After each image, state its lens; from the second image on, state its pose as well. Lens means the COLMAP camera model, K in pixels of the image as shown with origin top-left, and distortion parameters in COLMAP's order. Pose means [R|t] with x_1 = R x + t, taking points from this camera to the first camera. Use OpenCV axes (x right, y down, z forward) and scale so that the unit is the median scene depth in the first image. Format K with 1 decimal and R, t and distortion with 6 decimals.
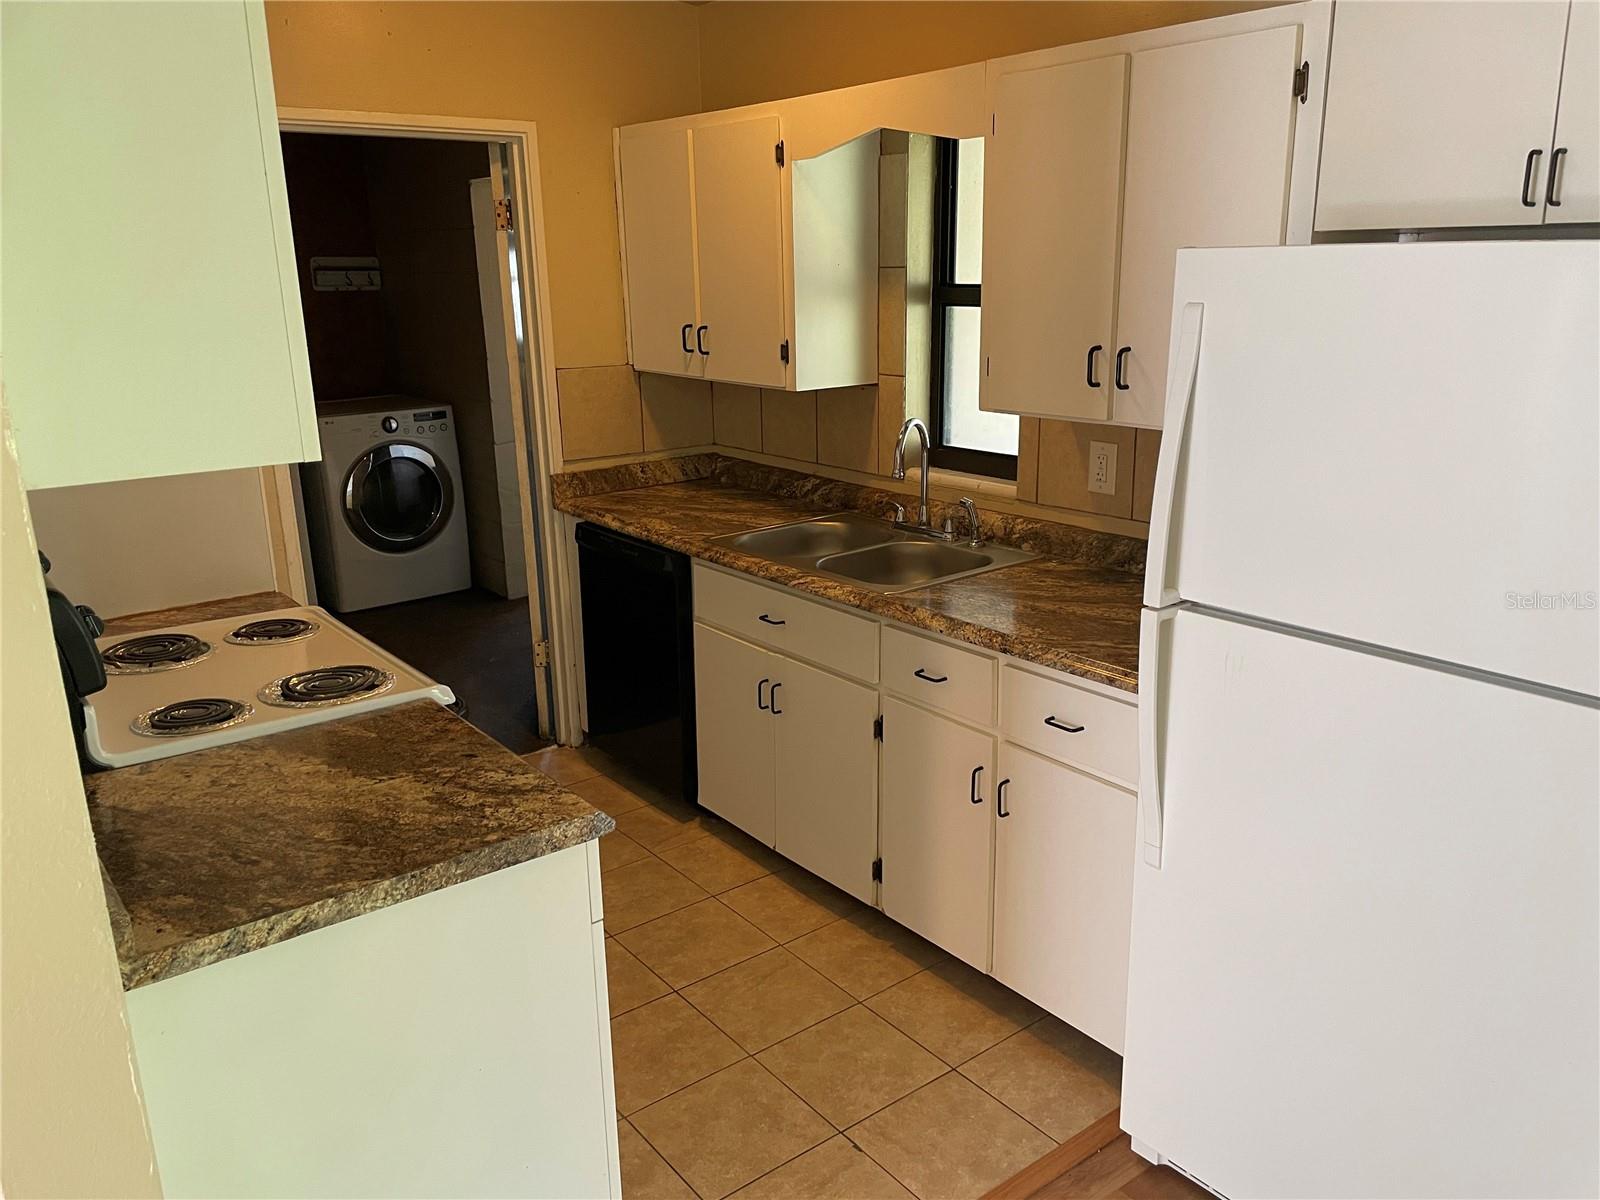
lens RADIAL K [[1236.0, 0, 826.1], [0, 1236.0, 591.1], [0, 0, 1]] dist [0.090872, -0.132455]
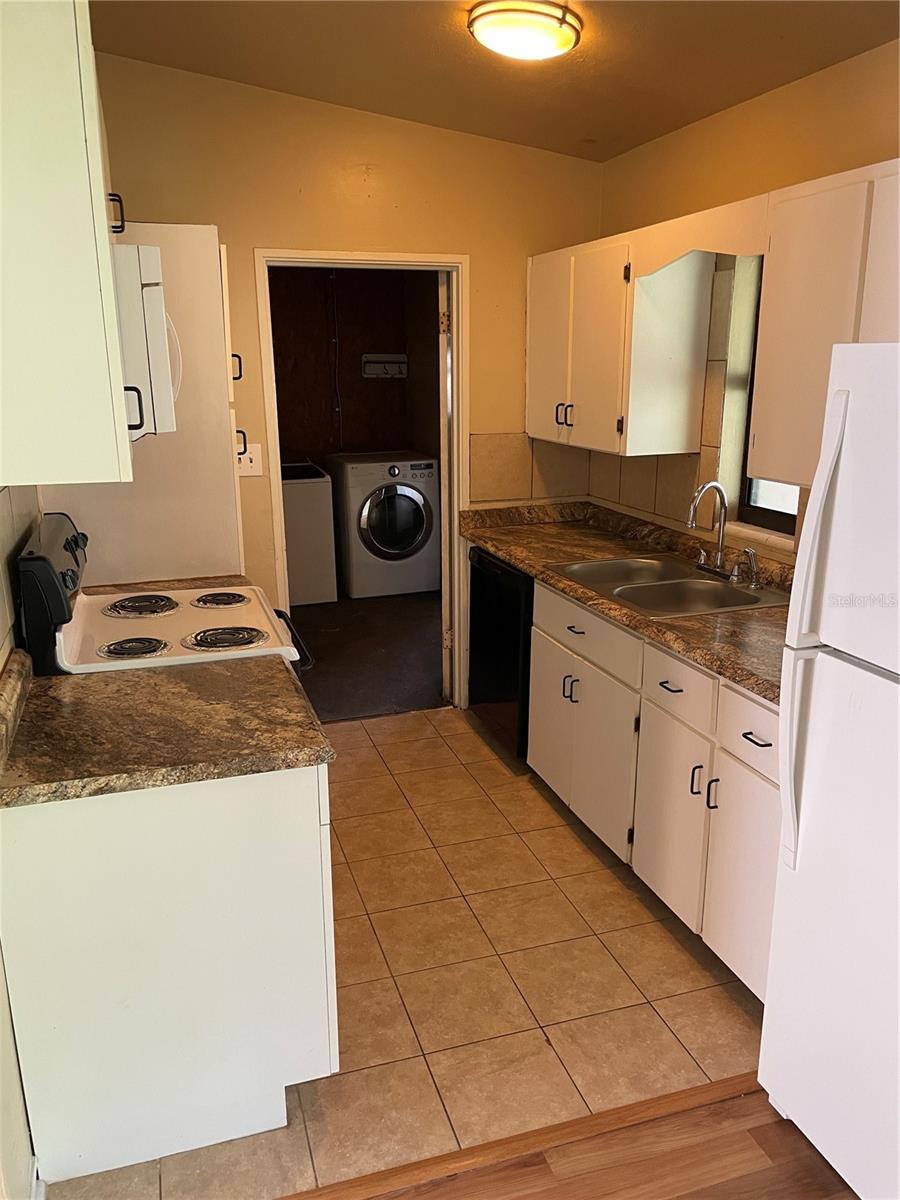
lens RADIAL K [[927.0, 0, 450.0], [0, 927.0, 600.0], [0, 0, 1]] dist [0.090872, -0.132455]
pose [[0.936259, 0.095460, -0.338092, 0.172004], [-0.097713, 0.995160, 0.010392, -0.005901], [0.337448, 0.023307, 0.941056, 0.037258]]
